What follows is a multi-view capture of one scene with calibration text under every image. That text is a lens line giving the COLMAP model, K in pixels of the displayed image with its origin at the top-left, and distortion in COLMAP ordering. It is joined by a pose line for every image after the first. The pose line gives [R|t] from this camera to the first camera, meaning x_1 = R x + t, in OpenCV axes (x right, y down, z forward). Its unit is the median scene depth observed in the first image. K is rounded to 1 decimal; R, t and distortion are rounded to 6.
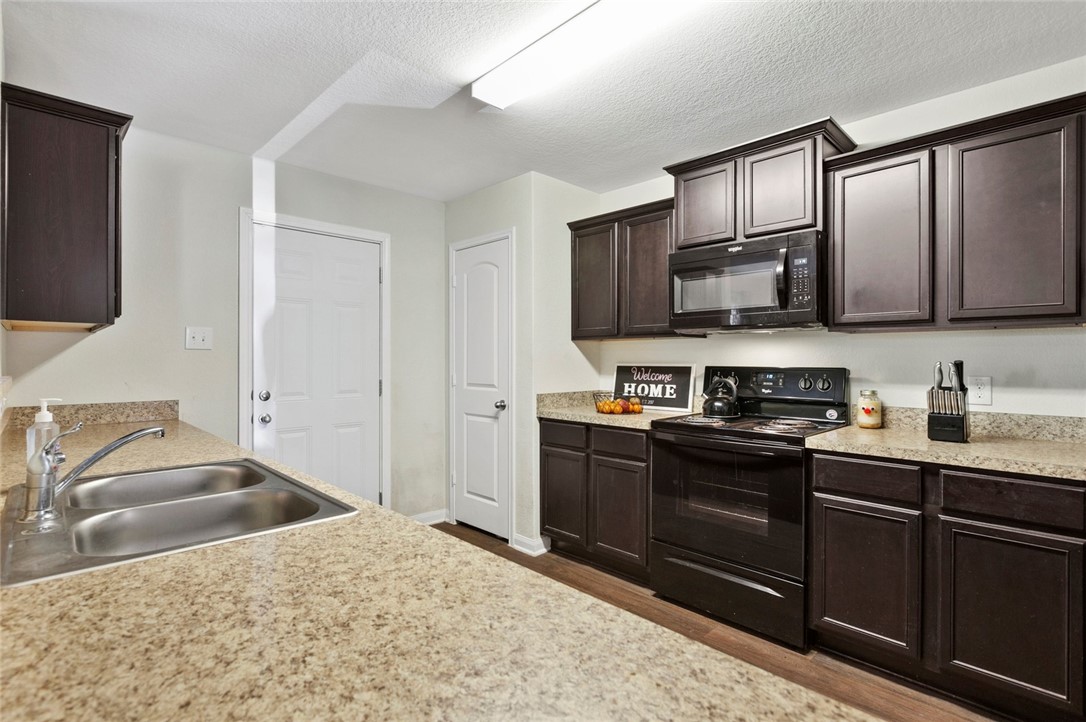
lens RADIAL K [[519.4, 0, 537.1], [0, 519.4, 358.6], [0, 0, 1]] dist [-0.001104, -0.000248]
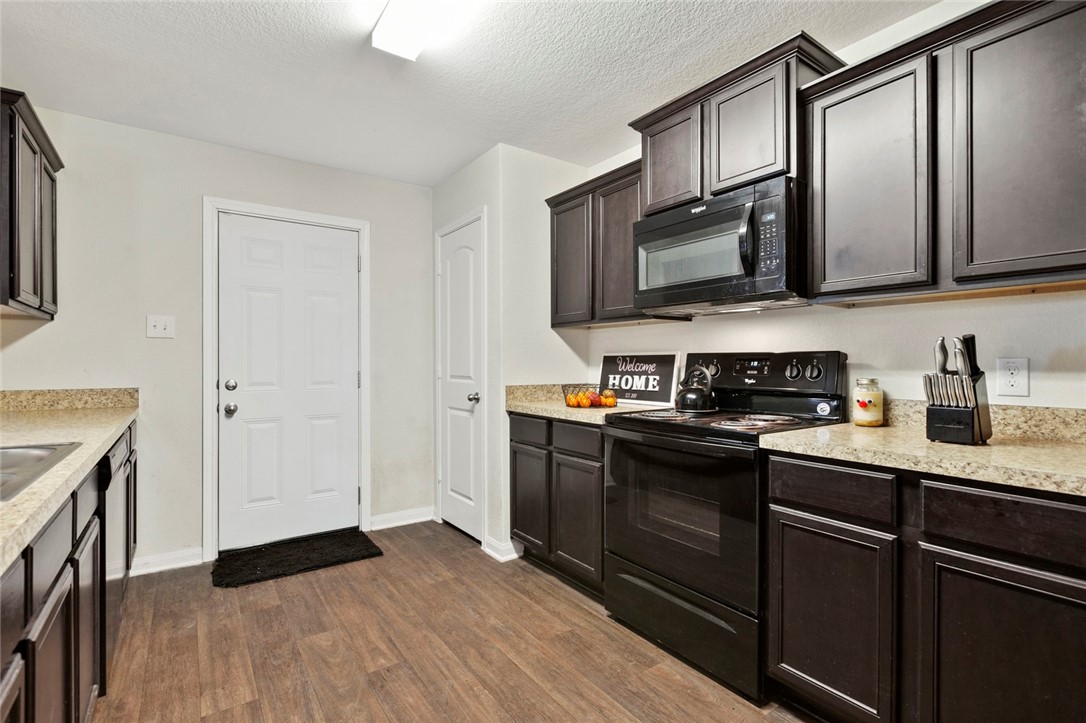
lens RADIAL K [[509.7, 0, 542.3], [0, 509.7, 362.9], [0, 0, 1]] dist [-0.002730, -0.000801]
pose [[0.988403, -0.001746, -0.151846, 0.241310], [0.002185, 0.999994, 0.002721, 0.031059], [0.151840, -0.003021, 0.988400, 0.142336]]
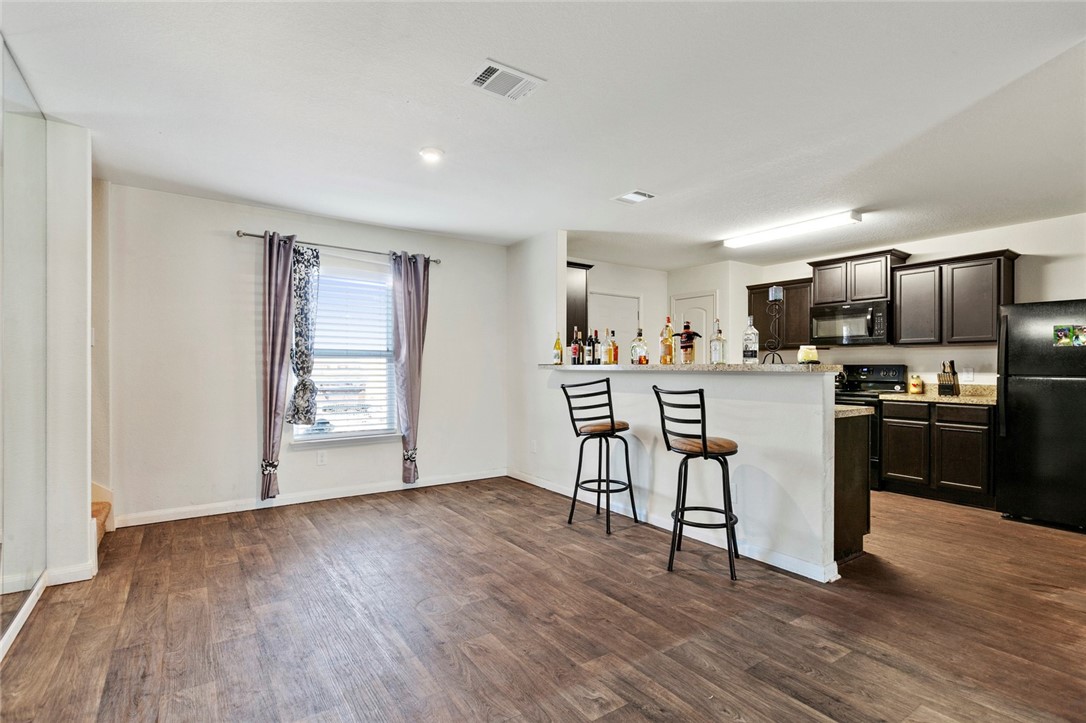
lens RADIAL K [[522.4, 0, 547.3], [0, 522.4, 365.7], [0, 0, 1]] dist [-0.004124, -0.000809]
pose [[0.987571, 0.003195, -0.157144, -0.432841], [-0.003731, 0.999988, -0.003115, 0.030859], [0.157132, 0.003663, 0.987571, -1.147133]]
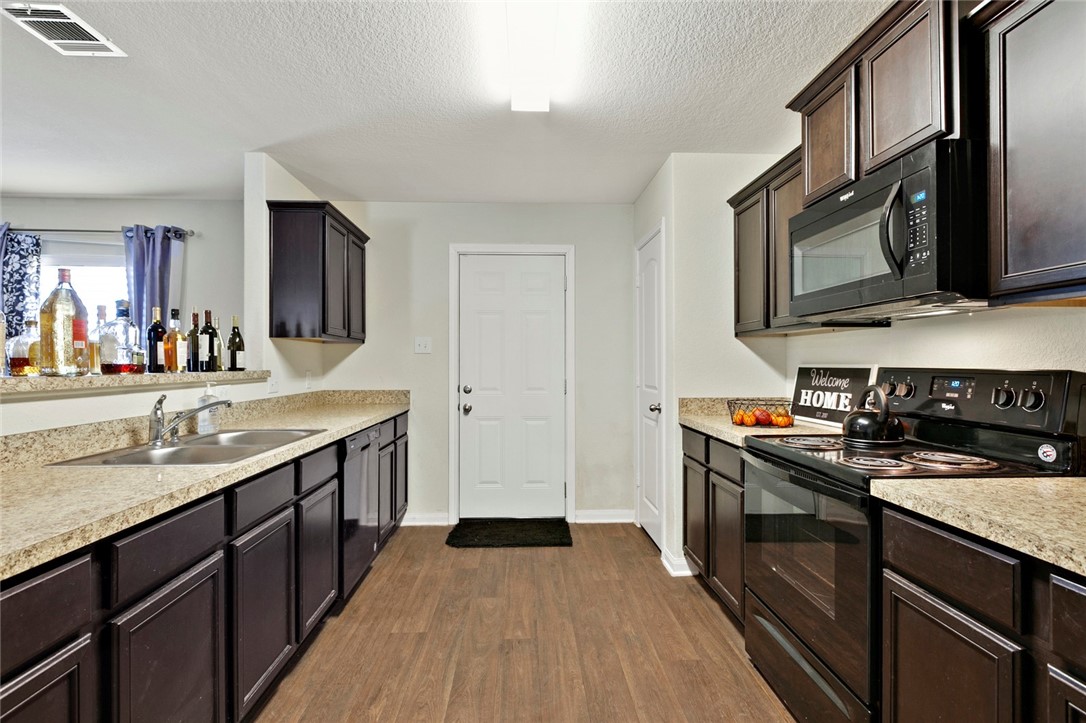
lens RADIAL K [[509.7, 0, 542.3], [0, 509.7, 362.9], [0, 0, 1]] dist [-0.002730, -0.000801]
pose [[0.748794, -0.001975, -0.662800, 0.493641], [0.002885, 0.999996, 0.000280, 0.007890], [0.662796, -0.002122, 0.748797, 0.214467]]
